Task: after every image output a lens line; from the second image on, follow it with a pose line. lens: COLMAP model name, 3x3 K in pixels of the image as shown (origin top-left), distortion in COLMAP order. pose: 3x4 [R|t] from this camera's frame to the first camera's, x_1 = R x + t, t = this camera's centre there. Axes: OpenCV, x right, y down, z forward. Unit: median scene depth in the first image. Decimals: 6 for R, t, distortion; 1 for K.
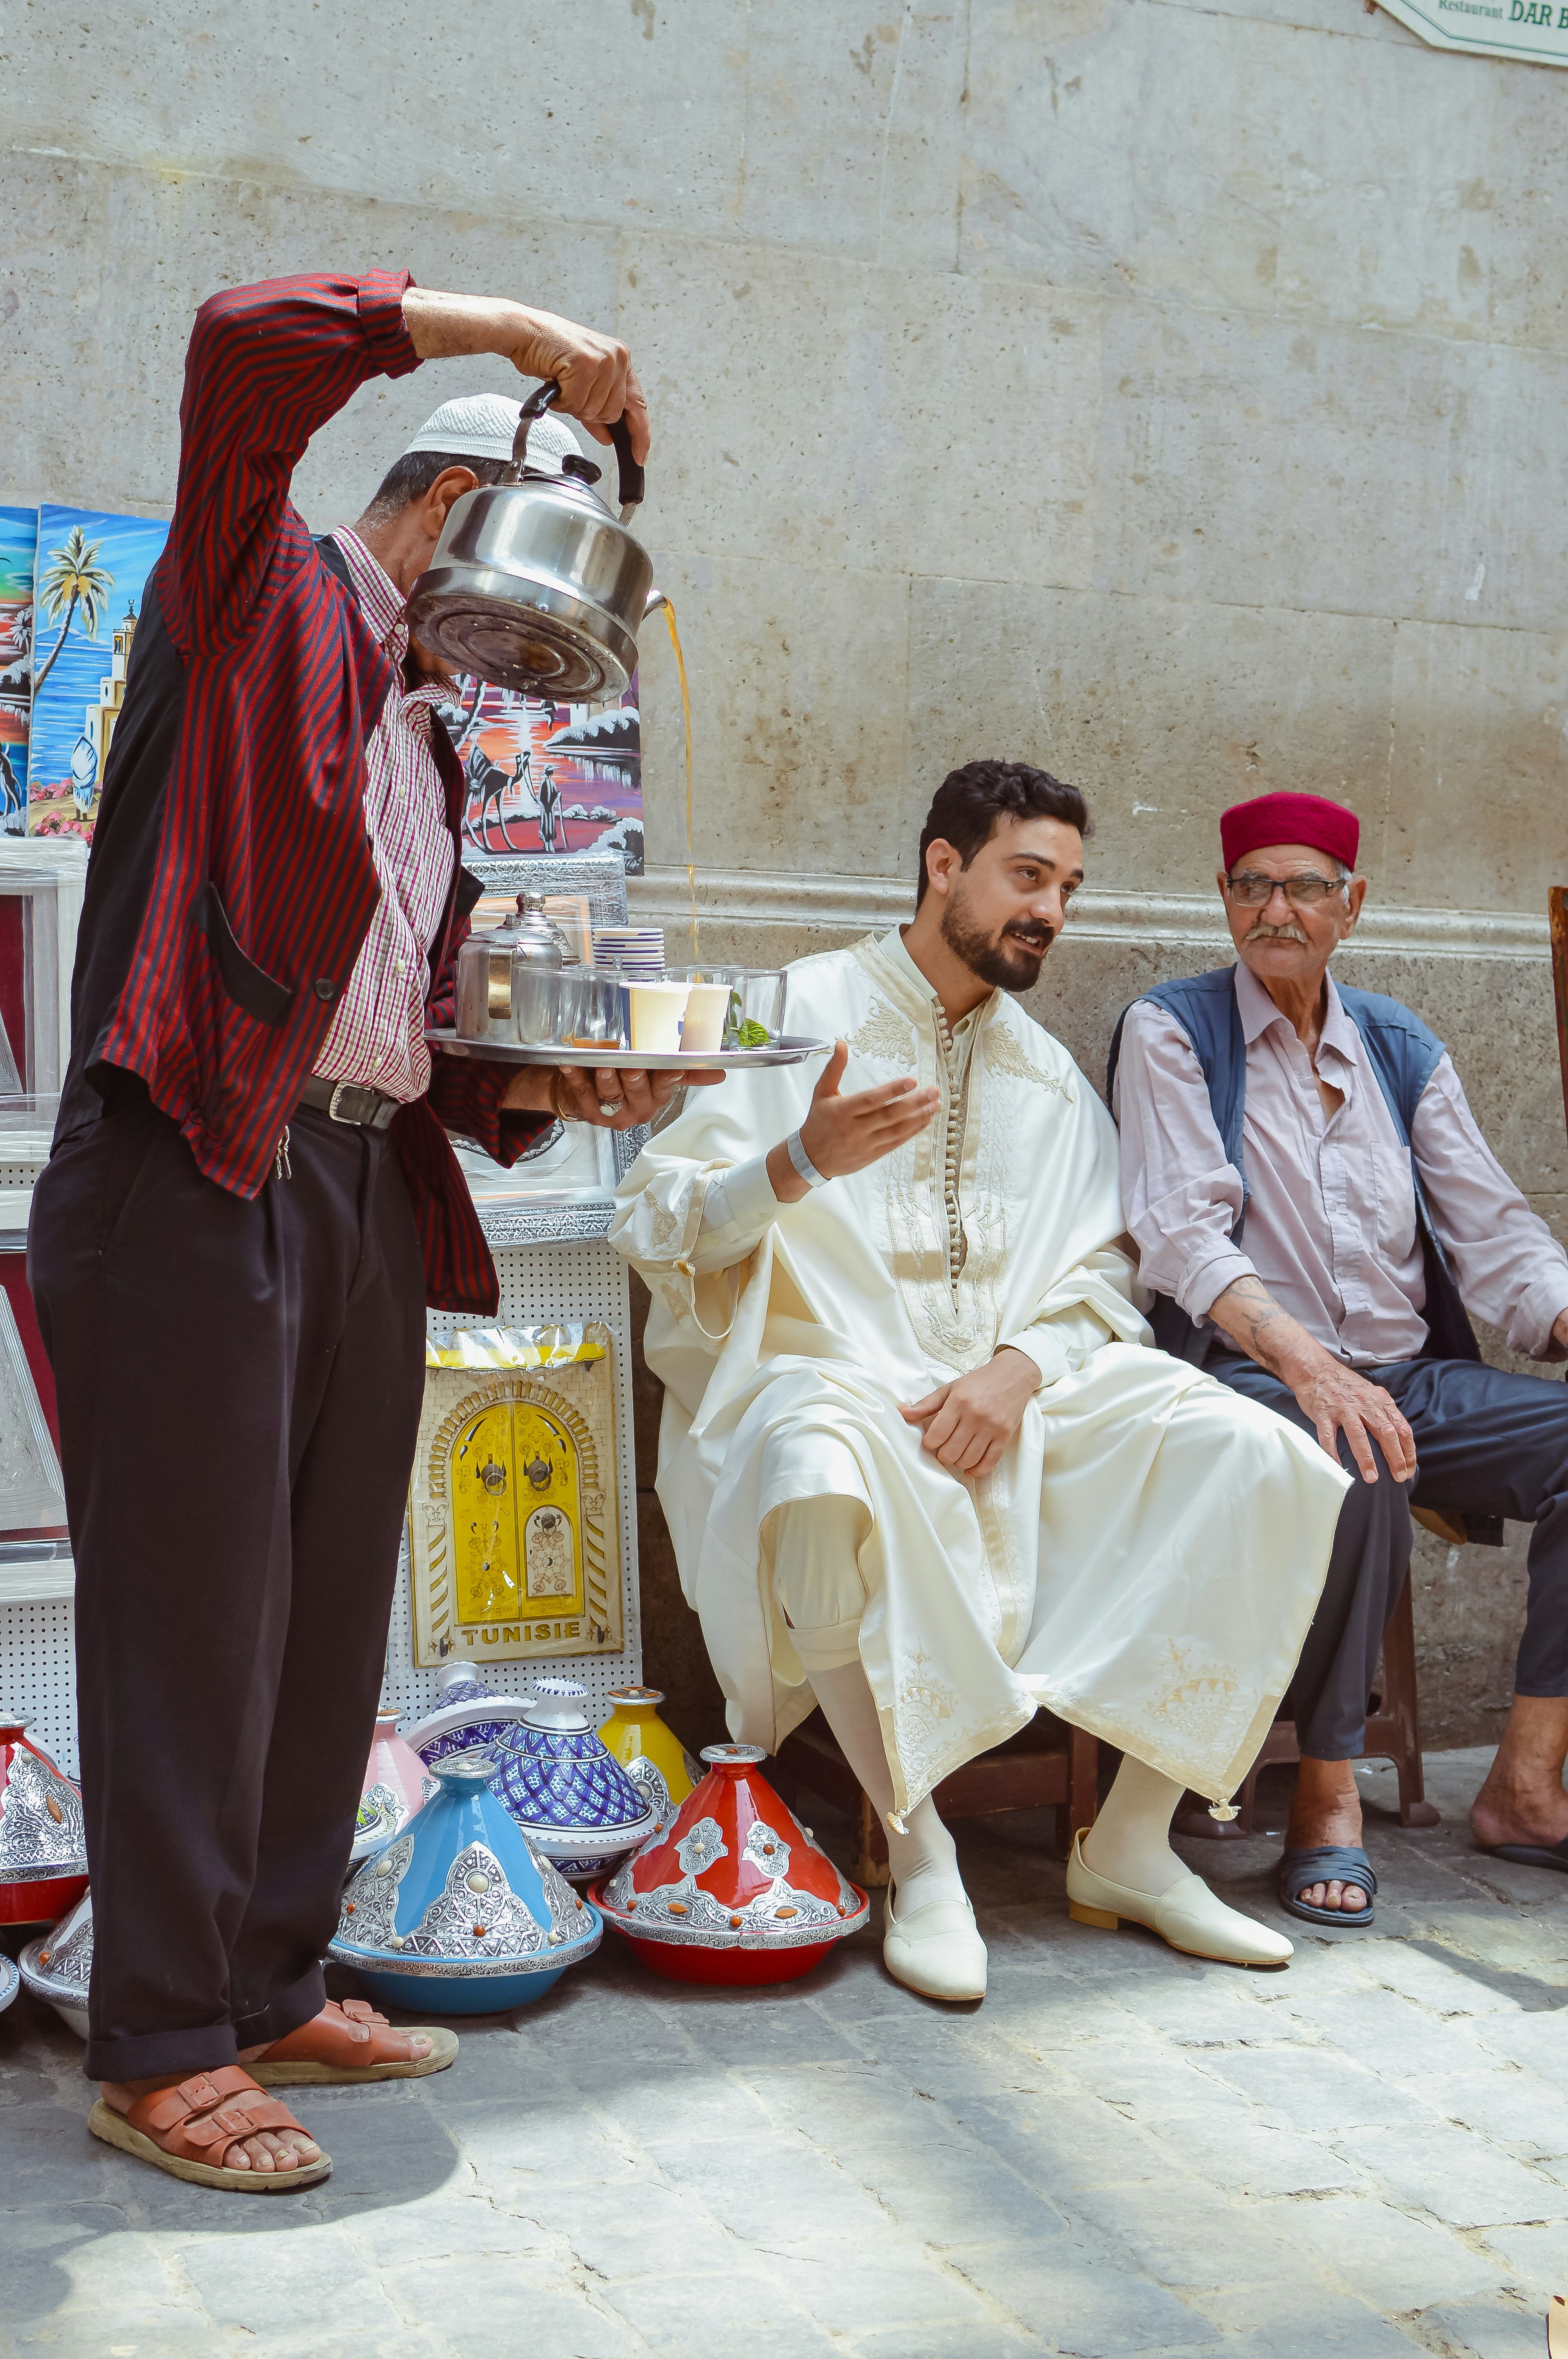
lens RADIAL K [[3637.4, 0, 784.0], [0, 3637.4, 1179.5], [0, 0, 1]] dist [-0.009677, -0.005225]
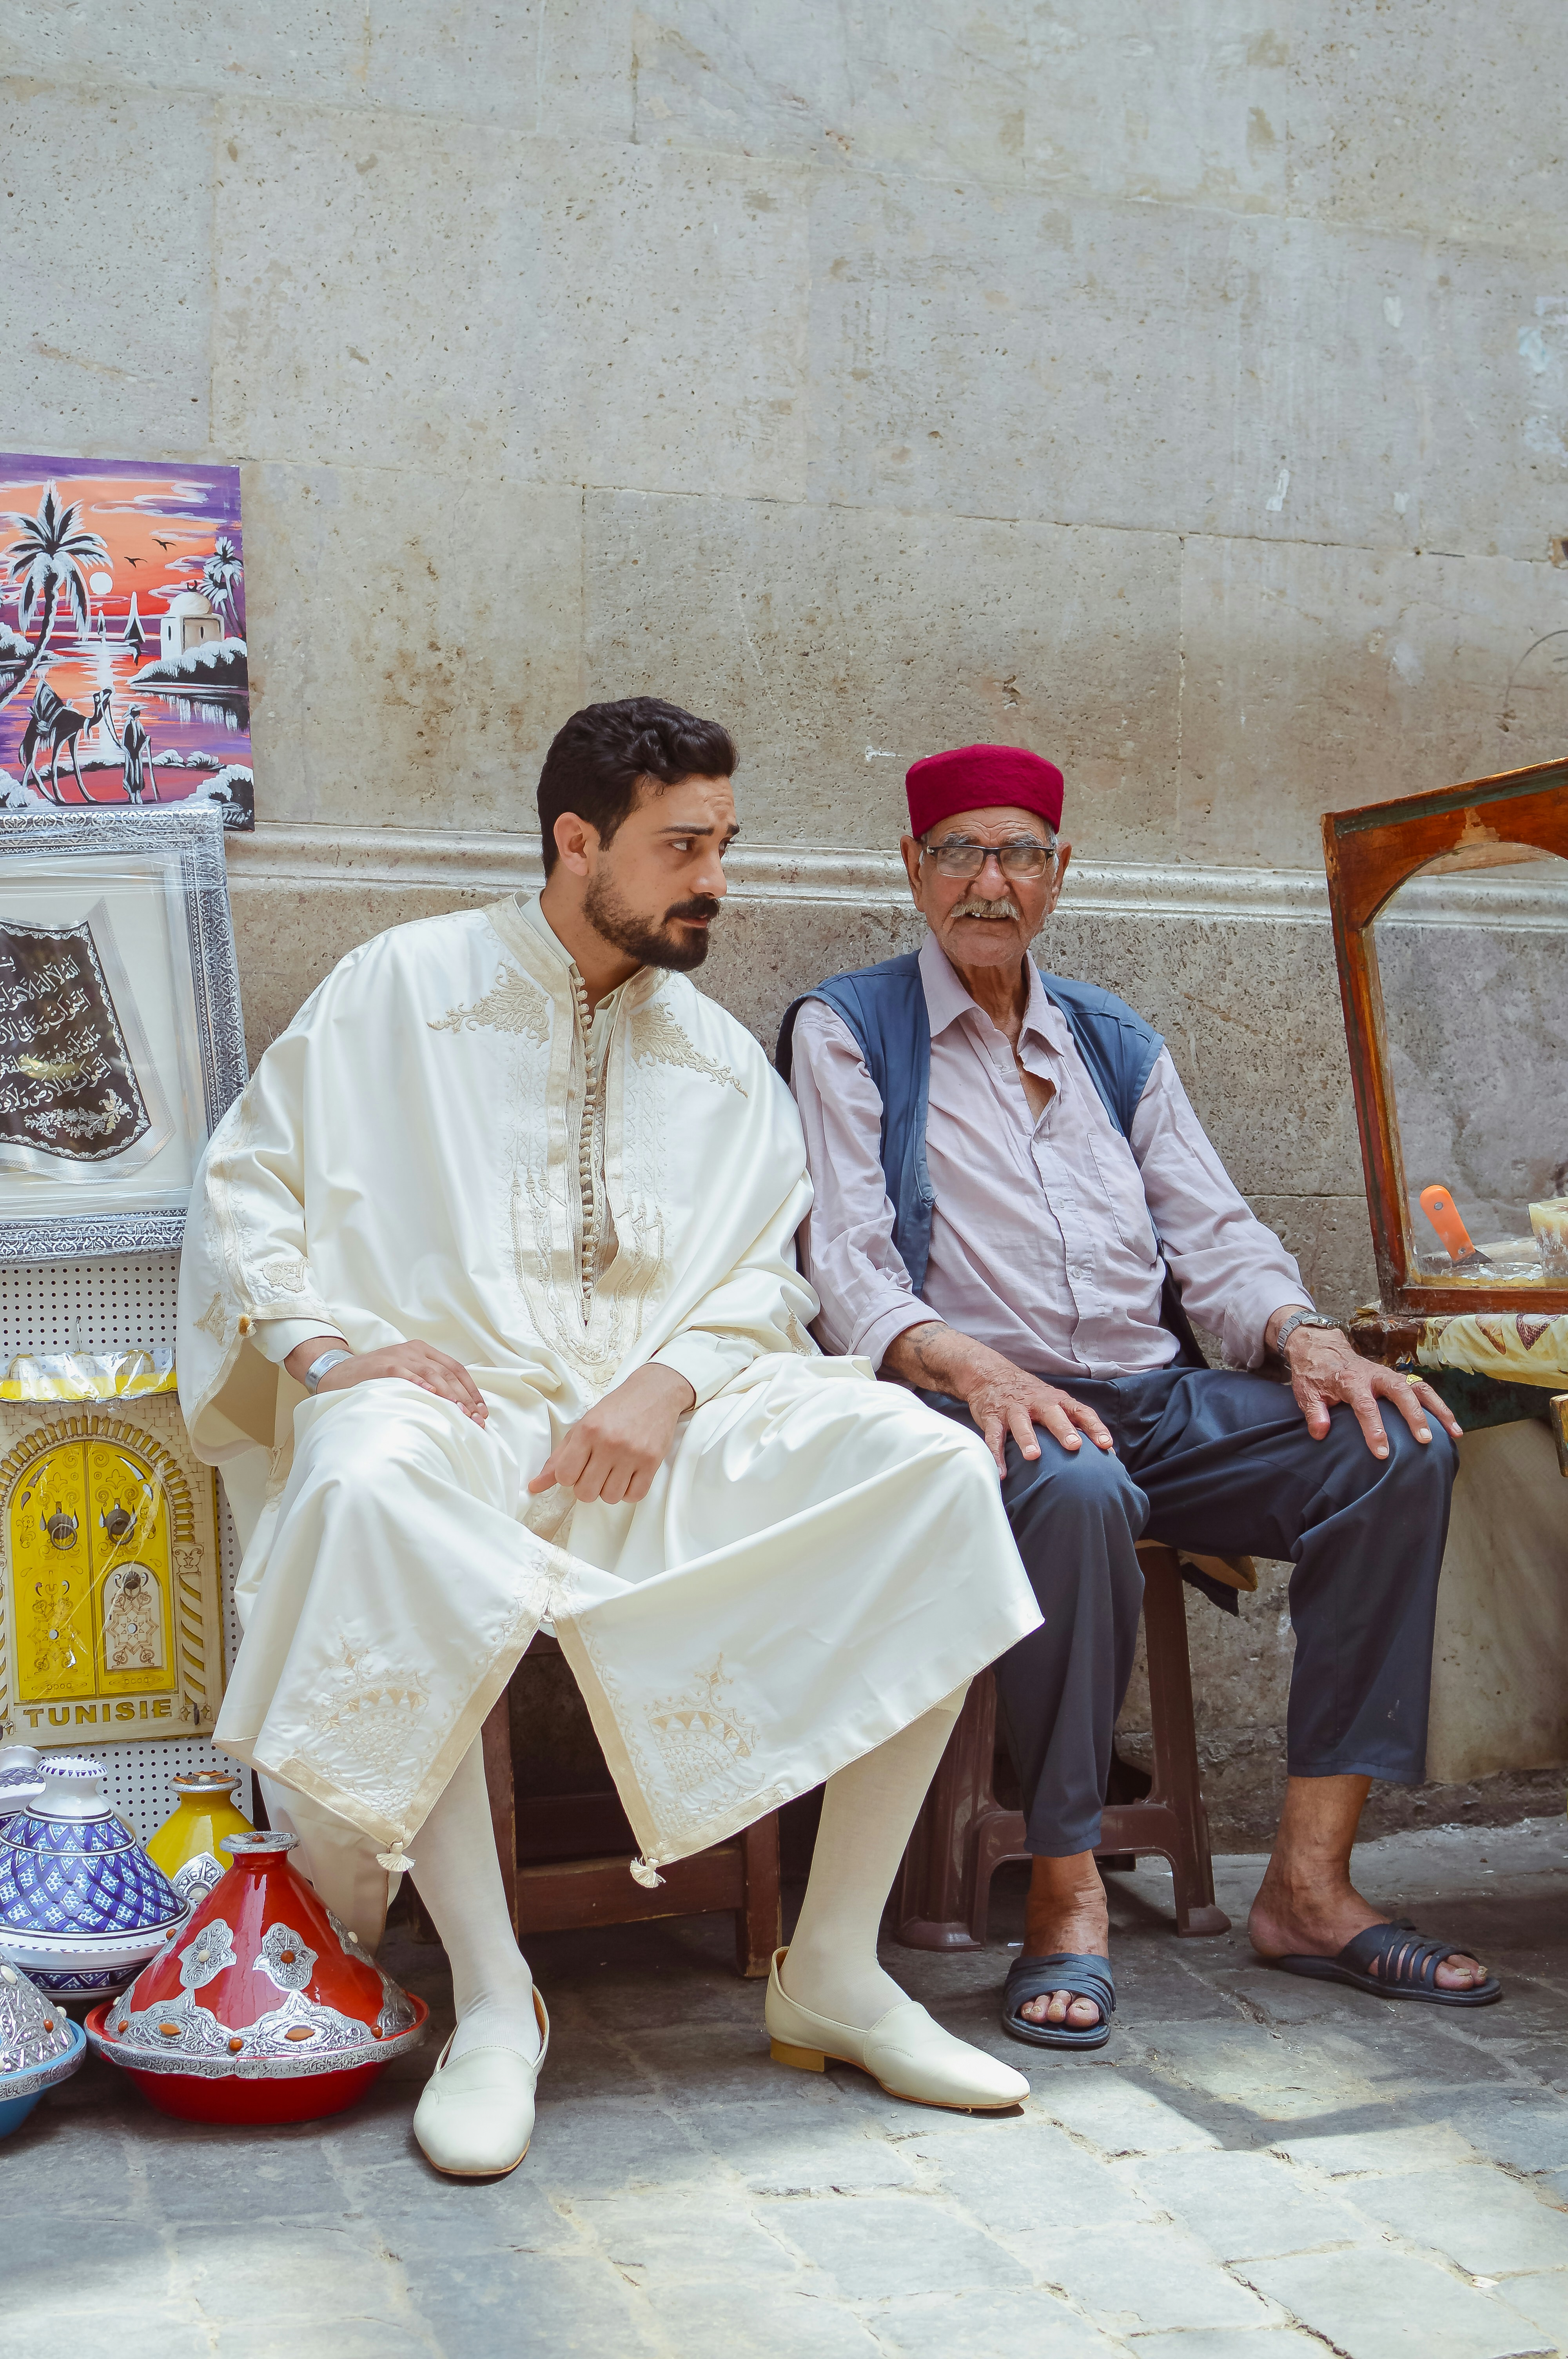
lens RADIAL K [[3637.4, 0, 784.0], [0, 3637.4, 1179.5], [0, 0, 1]] dist [-0.009677, -0.005225]
pose [[0.997150, -0.025535, -0.070992, 0.140730], [0.022123, 0.998581, -0.048449, 0.041925], [0.072128, 0.046741, 0.996300, 0.148413]]
